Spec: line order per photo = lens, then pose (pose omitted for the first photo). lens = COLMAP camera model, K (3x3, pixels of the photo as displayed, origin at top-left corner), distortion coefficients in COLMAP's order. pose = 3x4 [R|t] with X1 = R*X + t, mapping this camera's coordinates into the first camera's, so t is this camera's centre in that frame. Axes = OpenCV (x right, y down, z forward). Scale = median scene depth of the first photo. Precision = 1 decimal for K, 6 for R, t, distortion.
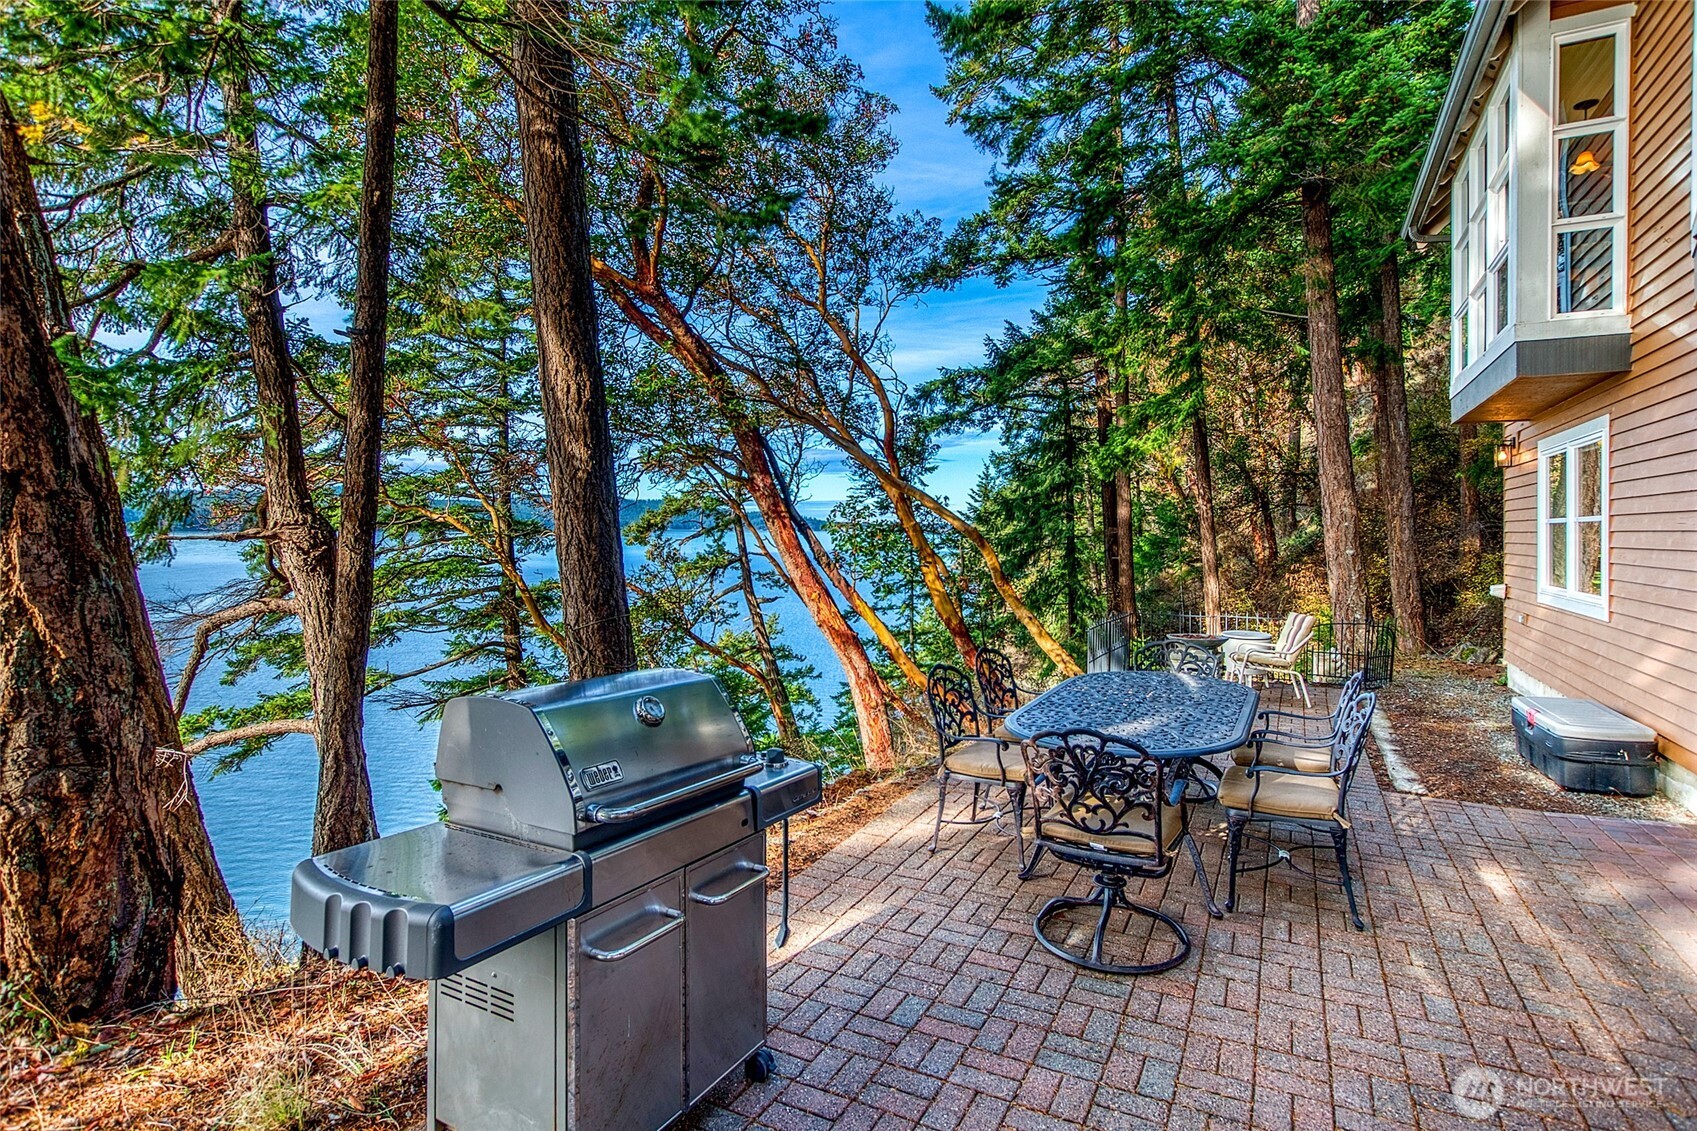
lens RADIAL K [[844.4, 0, 874.4], [0, 844.4, 523.2], [0, 0, 1]] dist [-0.017422, 0.004591]
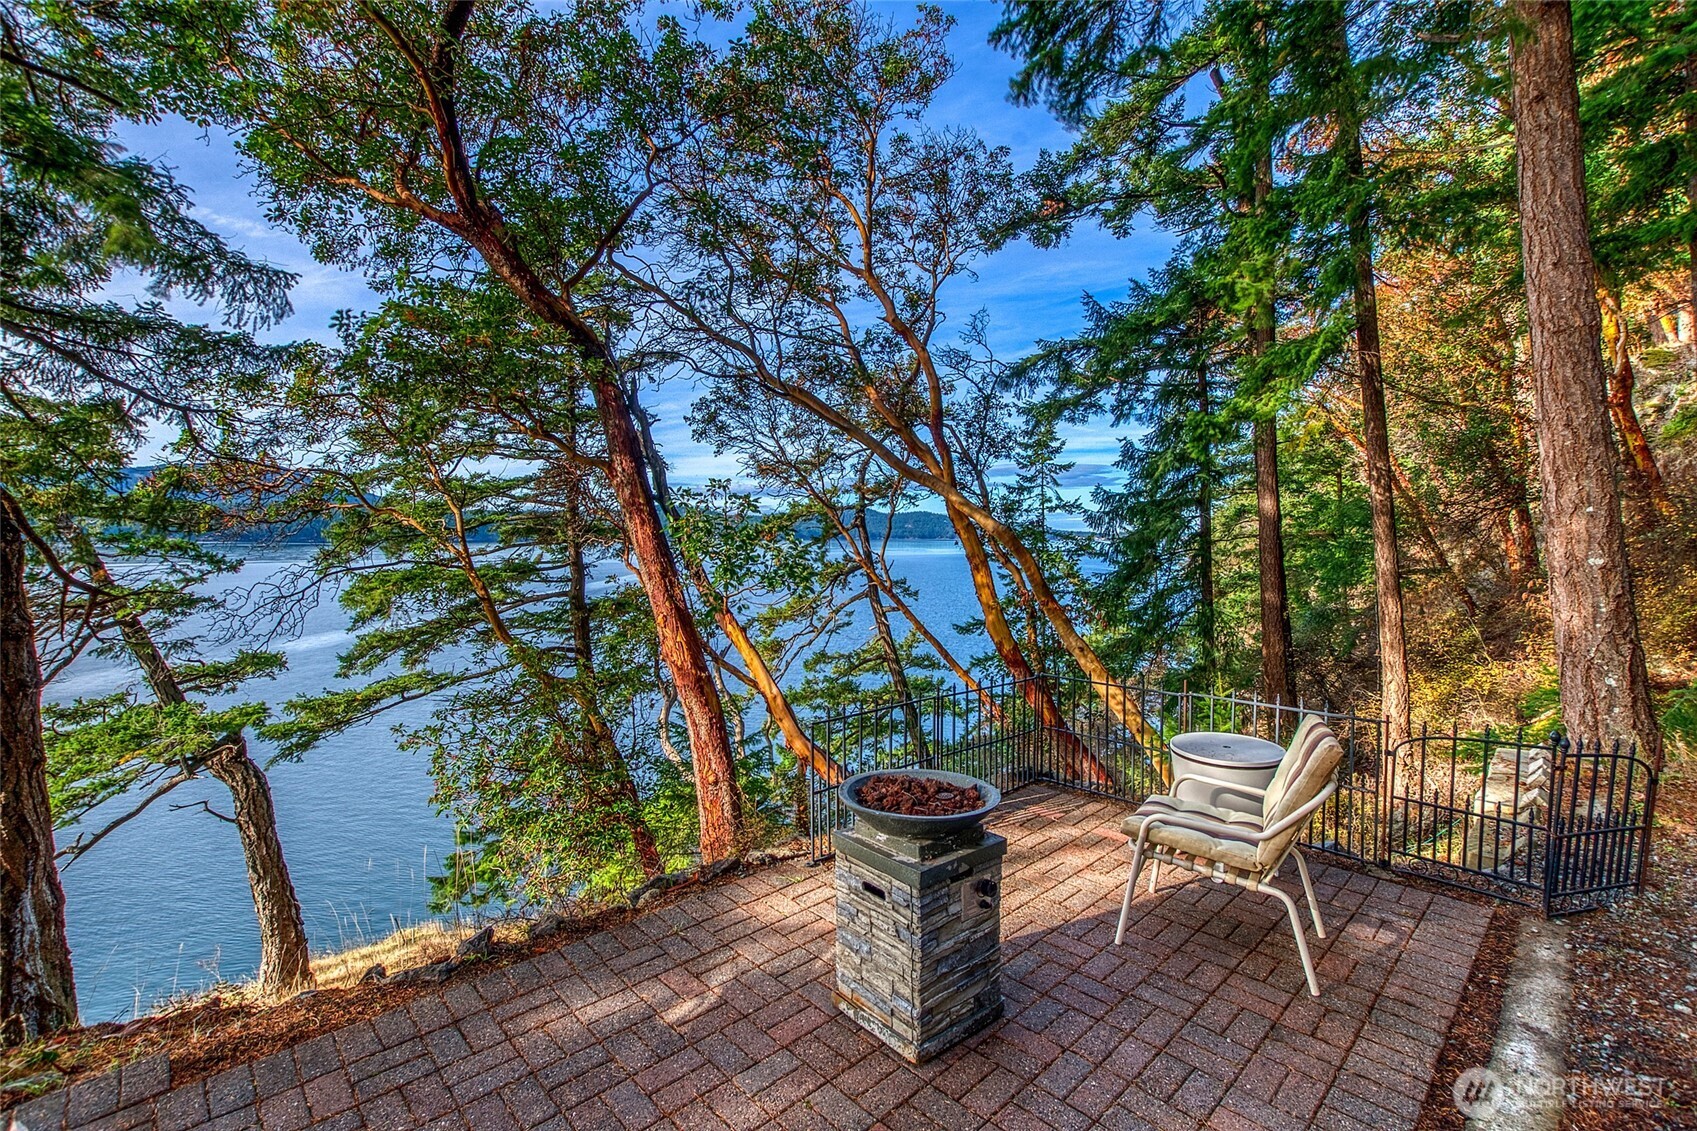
lens RADIAL K [[774.3, 0, 848.0], [0, 774.3, 557.3], [0, 0, 1]] dist [-0.021384, 0.005008]
pose [[0.949974, 0.004467, -0.312296, 0.133511], [0.005472, 0.999506, 0.030945, 0.006469], [0.312280, -0.031106, 0.949481, 0.196554]]
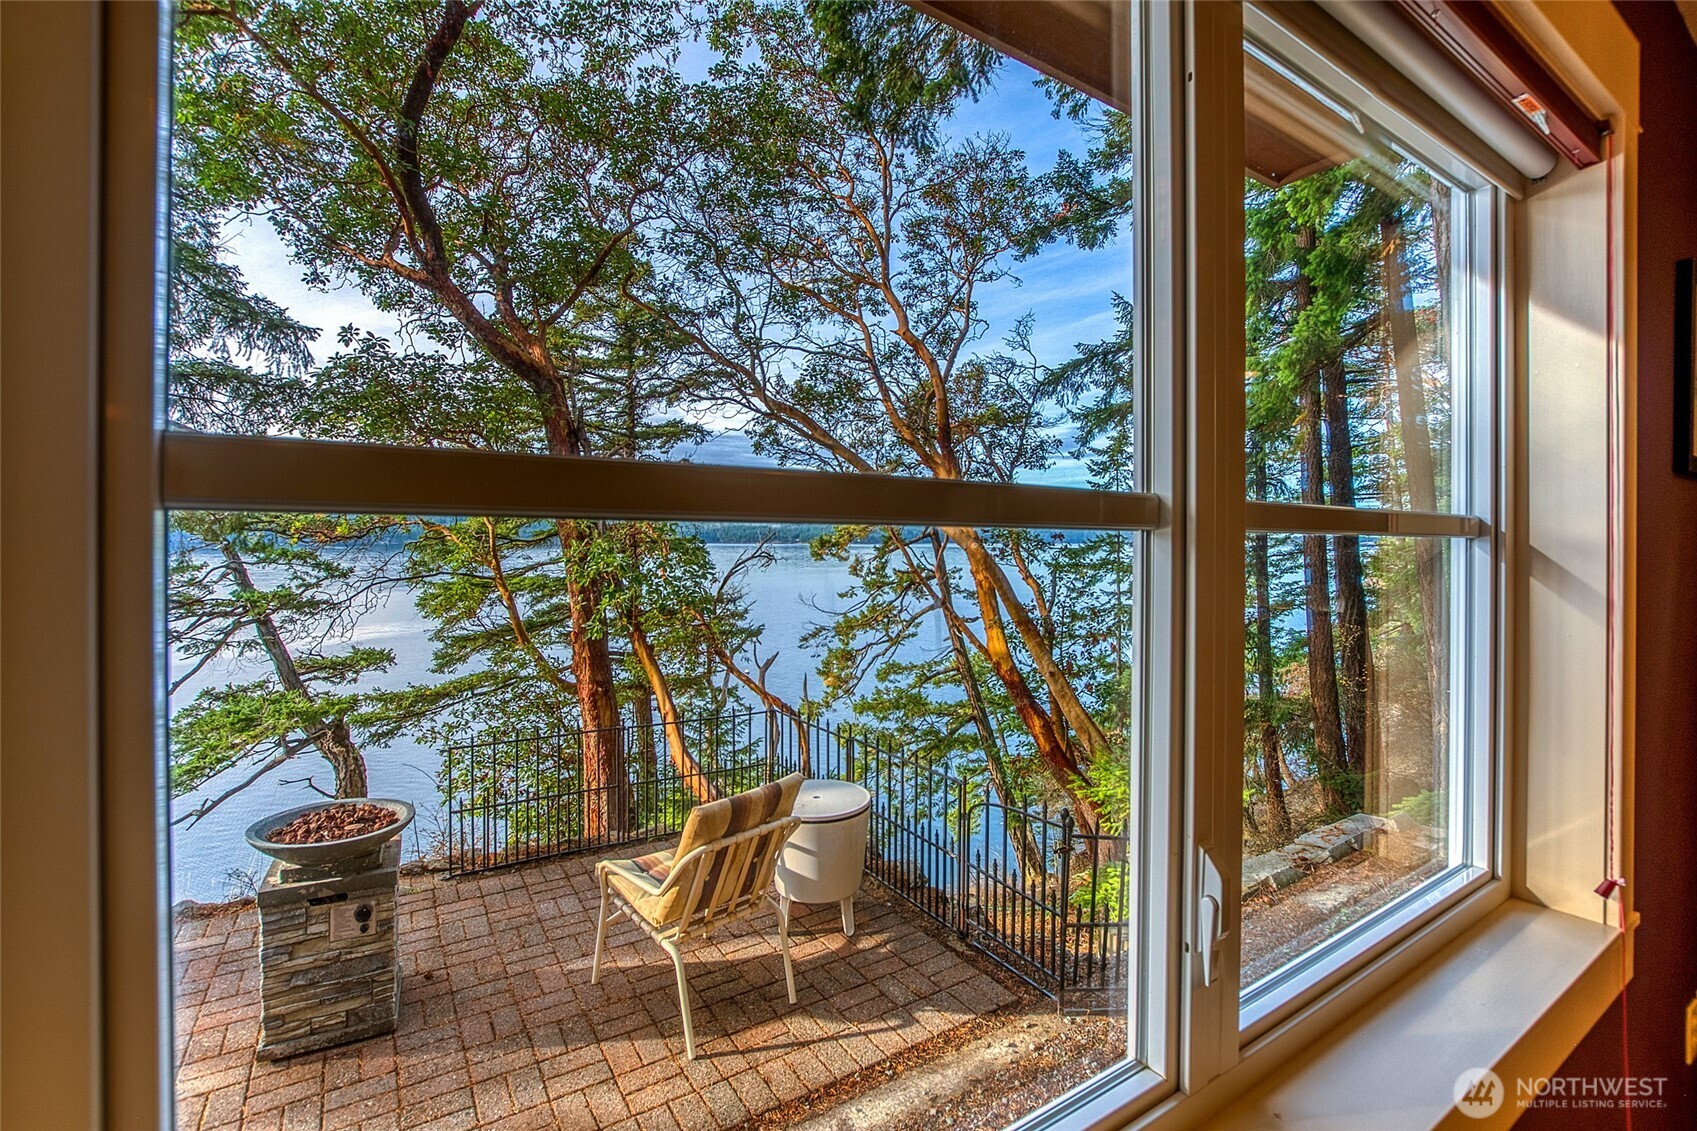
lens RADIAL K [[774.3, 0, 834.3], [0, 774.3, 544.0], [0, 0, 1]] dist [-0.021384, 0.005008]
pose [[0.871612, -0.002194, -0.490192, 0.224724], [0.006236, 0.999959, 0.006613, 0.000104], [0.490157, -0.008821, 0.871590, 0.231796]]
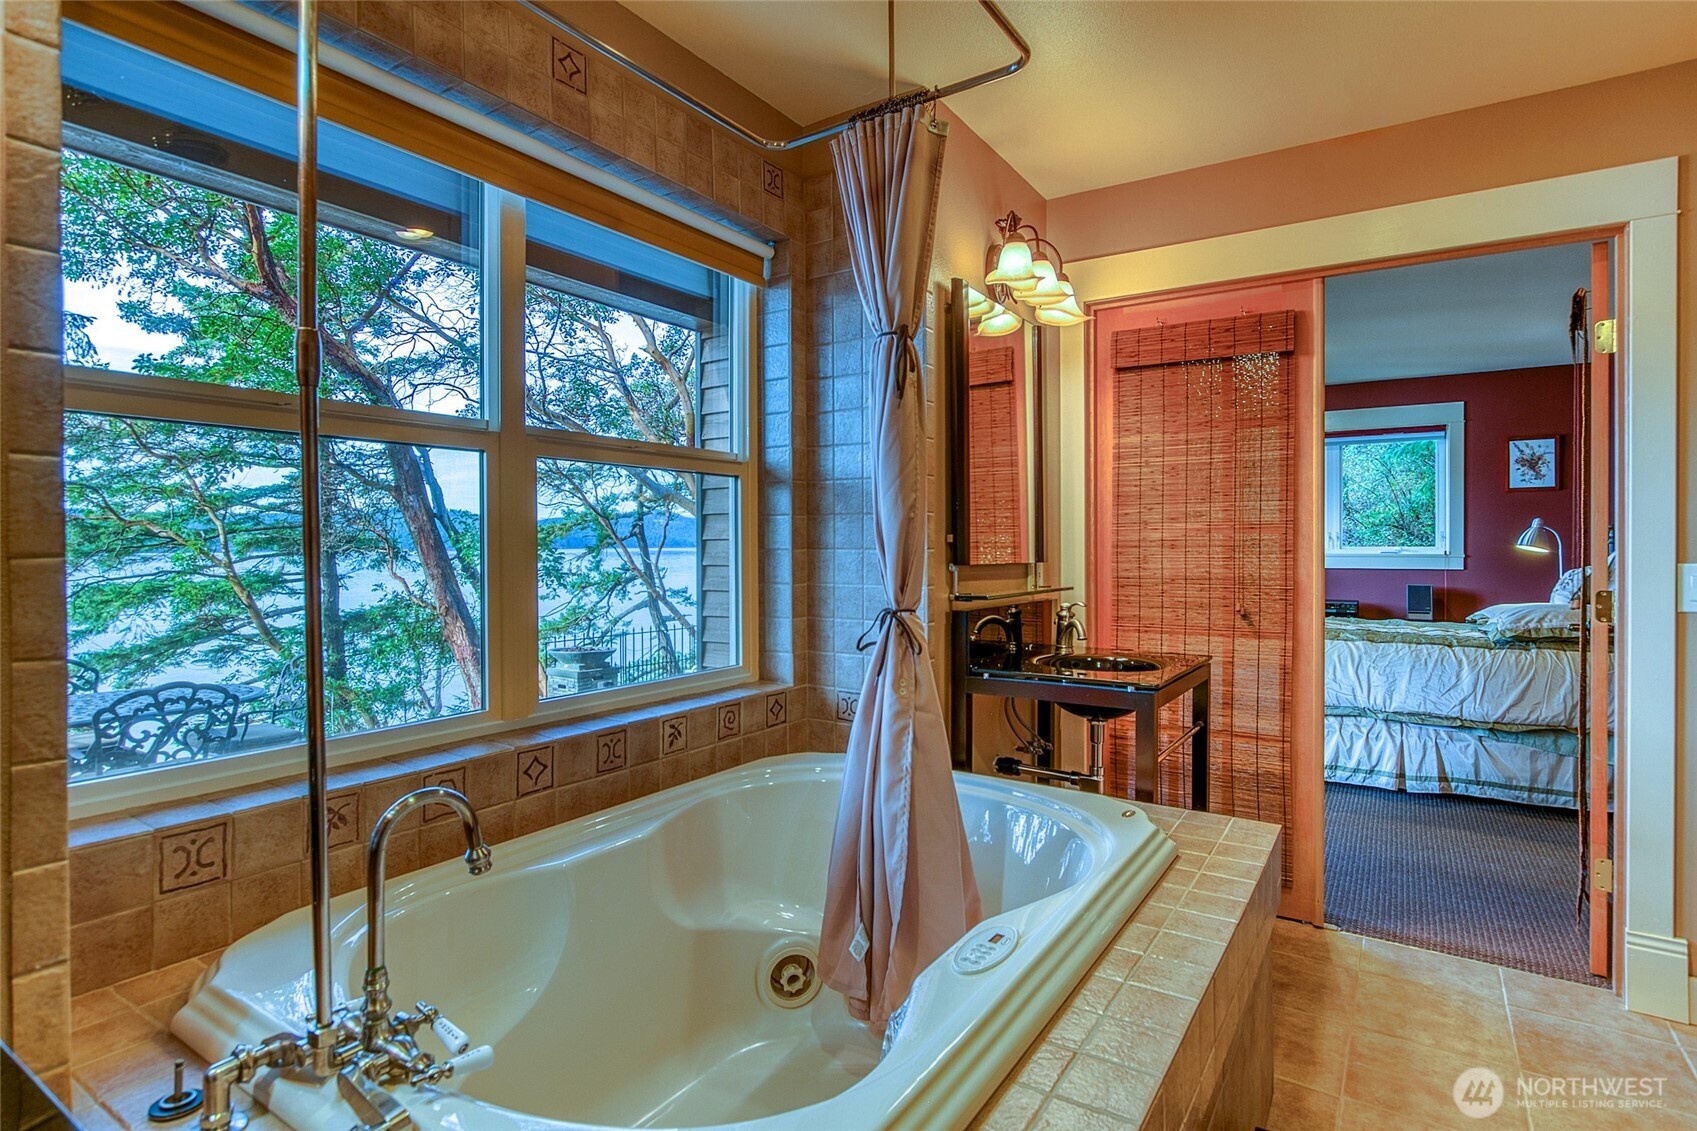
lens RADIAL K [[887.0, 0, 854.3], [0, 887.0, 548.4], [0, 0, 1]] dist [-0.003377, -0.001619]
pose [[0.996358, -0.008548, -0.084841, 0.216715], [0.009442, 0.999904, 0.010136, 0.005700], [0.084746, -0.010900, 0.996343, 0.028222]]
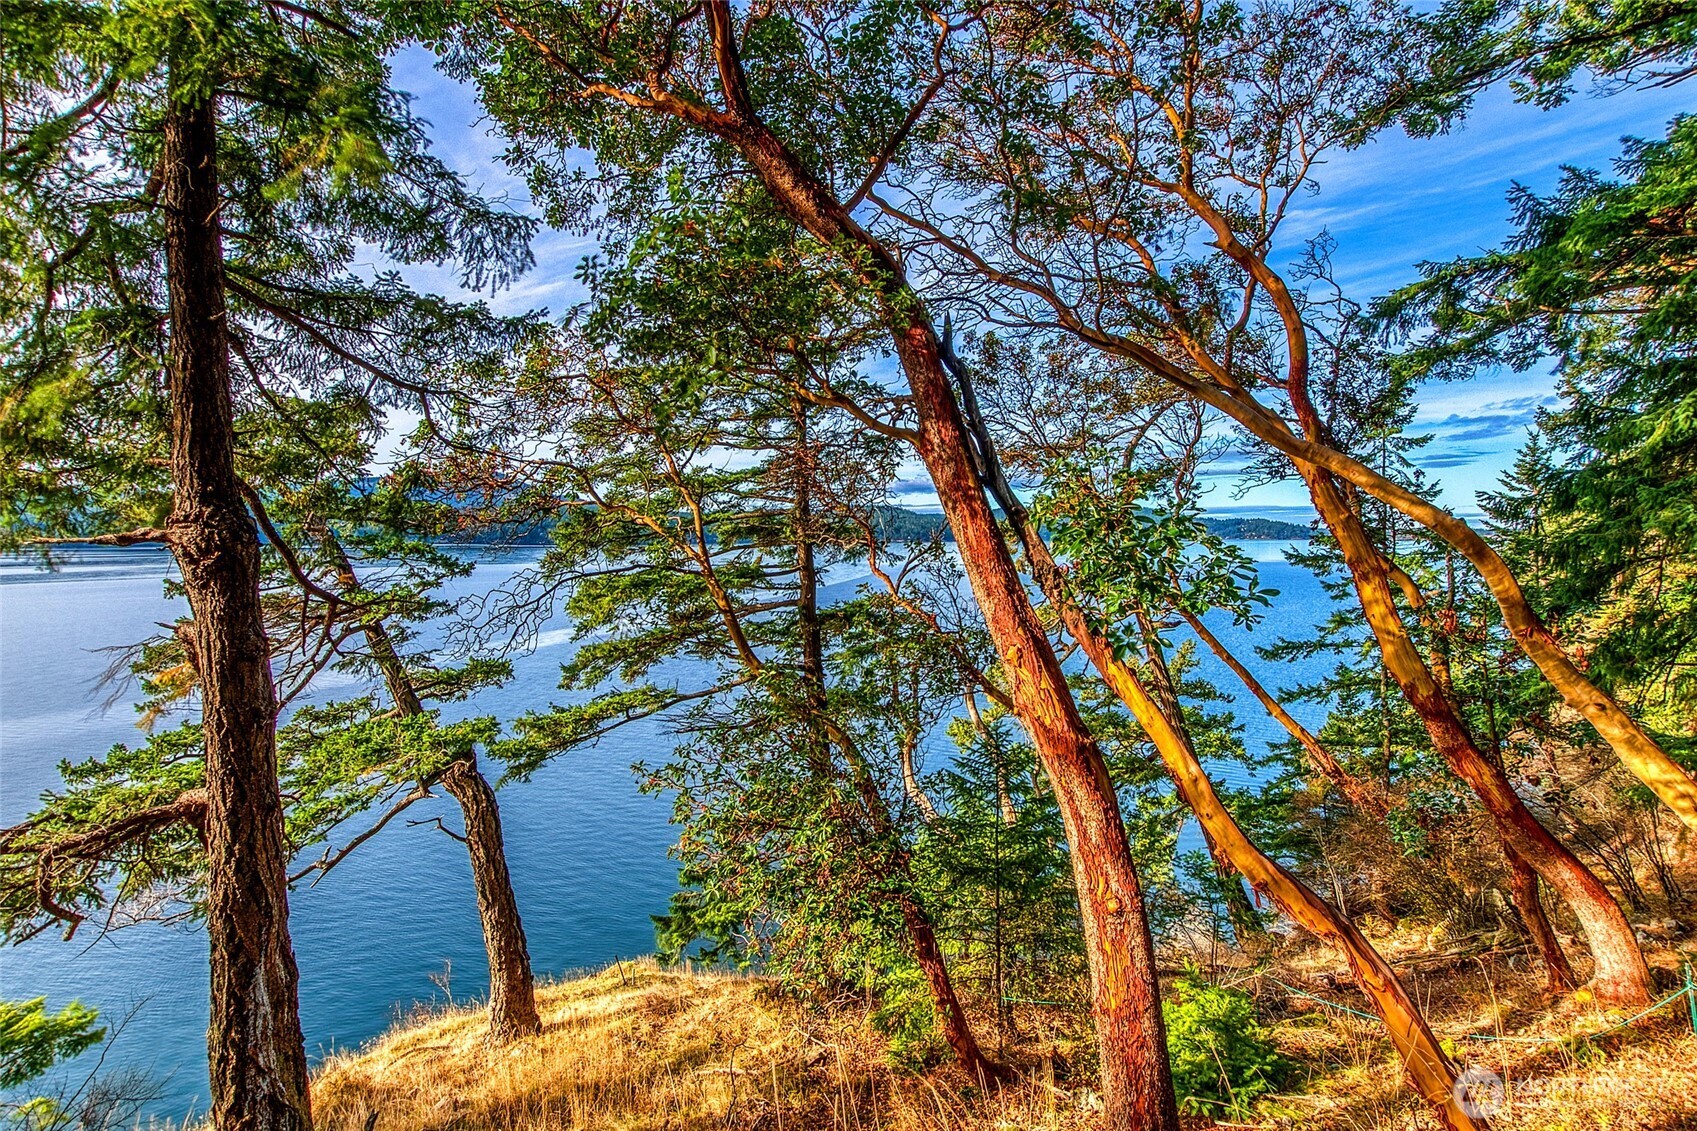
lens RADIAL K [[844.4, 0, 830.5], [0, 844.4, 558.2], [0, 0, 1]] dist [-0.017422, 0.004591]
pose [[0.836619, 0.005015, -0.547762, 0.051857], [0.011706, 0.999566, 0.027031, 0.007088], [0.547660, -0.029027, 0.836198, 0.244922]]
